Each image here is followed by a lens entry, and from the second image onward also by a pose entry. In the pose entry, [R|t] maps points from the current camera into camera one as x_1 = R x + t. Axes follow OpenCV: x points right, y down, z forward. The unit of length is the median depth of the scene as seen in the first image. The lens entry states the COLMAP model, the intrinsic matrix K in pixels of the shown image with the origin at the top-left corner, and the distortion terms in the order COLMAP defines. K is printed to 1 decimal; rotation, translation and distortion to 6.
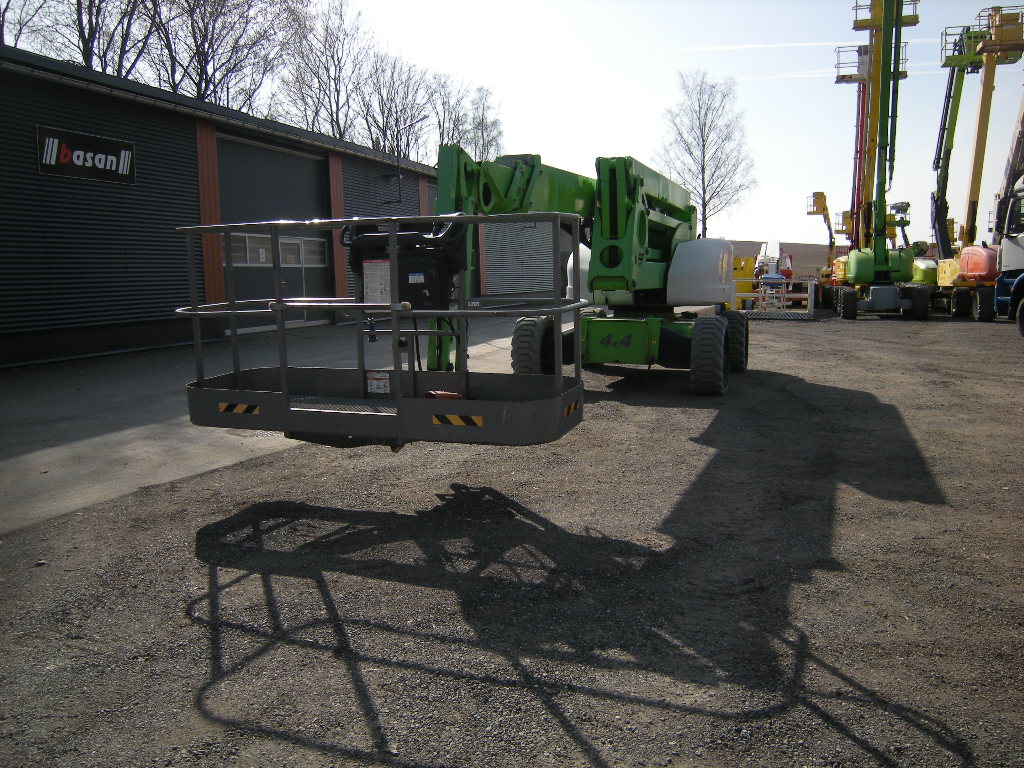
lens RADIAL K [[853.1, 0, 512.0], [0, 853.1, 384.0], [0, 0, 1]] dist [-0.125042, 0.062930]
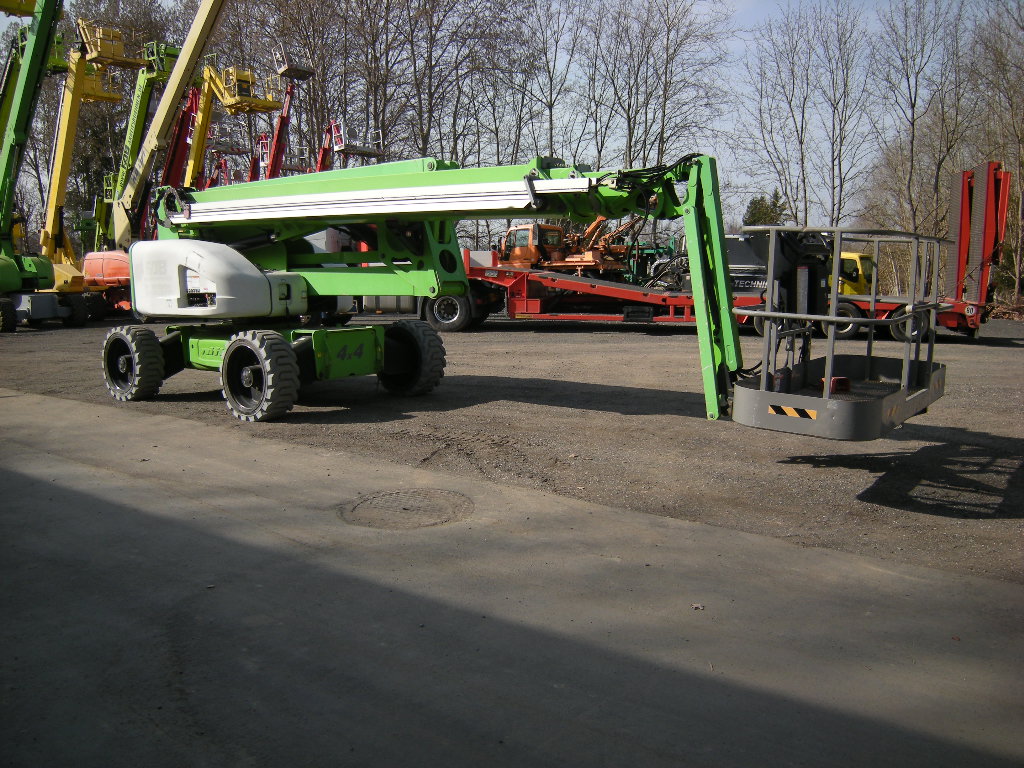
lens RADIAL K [[853.1, 0, 512.0], [0, 853.1, 384.0], [0, 0, 1]] dist [-0.125042, 0.062930]
pose [[0.297309, -0.122415, 0.946901, -1.797991], [0.128747, 0.987829, 0.087282, -0.192216], [-0.946061, 0.095961, 0.309451, 1.423055]]
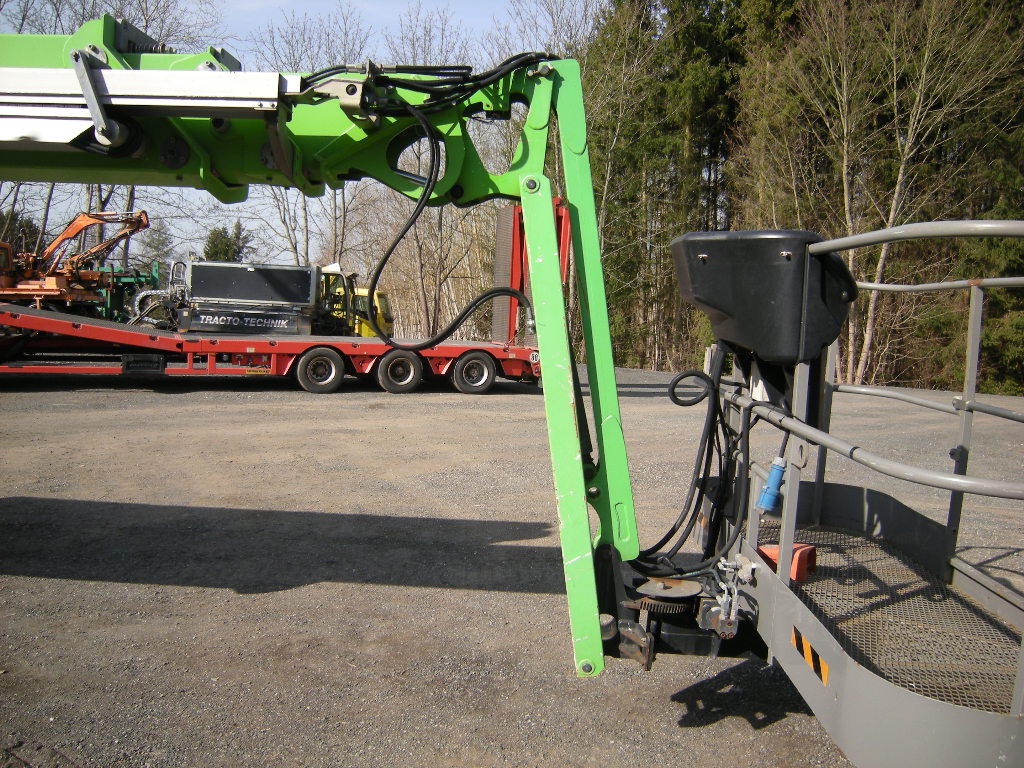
lens RADIAL K [[853.1, 0, 512.0], [0, 853.1, 384.0], [0, 0, 1]] dist [-0.125042, 0.062930]
pose [[-0.317487, -0.084969, 0.944448, -0.762080], [0.094474, 0.988188, 0.120663, -0.262750], [-0.943545, 0.127535, -0.305710, 1.813379]]
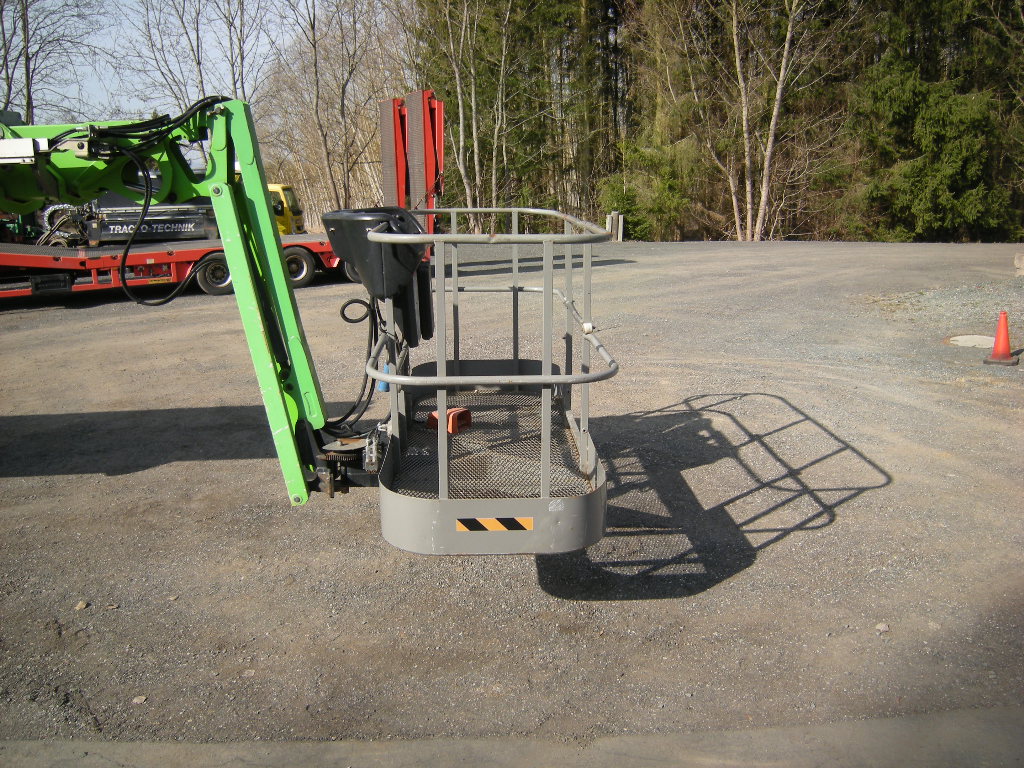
lens RADIAL K [[853.1, 0, 512.0], [0, 853.1, 384.0], [0, 0, 1]] dist [-0.125042, 0.062930]
pose [[-0.381607, -0.199535, 0.902531, -1.199726], [0.159223, 0.947636, 0.276830, -0.337308], [-0.910508, 0.249344, -0.329854, 1.640165]]
